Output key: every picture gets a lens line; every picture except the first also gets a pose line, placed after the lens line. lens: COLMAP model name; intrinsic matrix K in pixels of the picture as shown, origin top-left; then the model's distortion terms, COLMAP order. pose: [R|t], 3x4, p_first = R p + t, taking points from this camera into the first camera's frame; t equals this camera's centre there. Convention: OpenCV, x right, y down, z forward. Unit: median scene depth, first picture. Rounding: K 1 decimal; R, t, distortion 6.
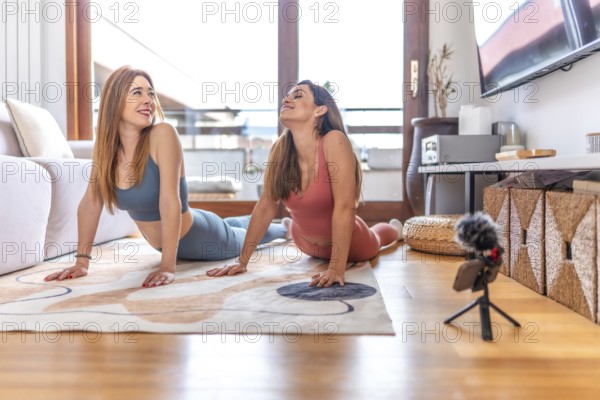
lens RADIAL K [[607.9, 0, 291.4], [0, 607.9, 189.8], [0, 0, 1]] dist [0.053578, -0.000493]
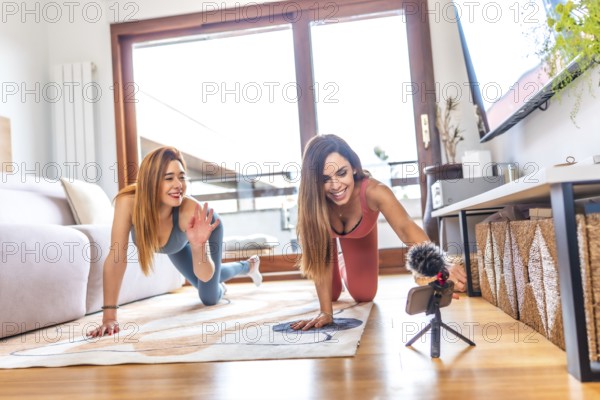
lens RADIAL K [[579.0, 0, 287.6], [0, 579.0, 200.3], [0, 0, 1]] dist [0.062442, -0.000827]
pose [[0.990684, -0.071286, -0.116032, 0.096656], [0.060972, 0.994061, -0.090134, 0.021916], [0.121768, 0.082220, 0.989147, -0.039703]]
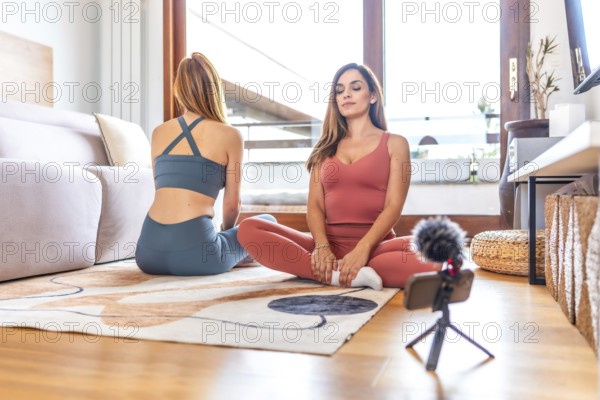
lens RADIAL K [[607.9, 0, 291.4], [0, 607.9, 189.8], [0, 0, 1]] dist [0.053578, -0.000493]
pose [[0.963932, 0.002297, -0.266140, 0.173459], [-0.010468, 0.999516, -0.029286, 0.014347], [0.265944, 0.031016, 0.963489, 0.075340]]
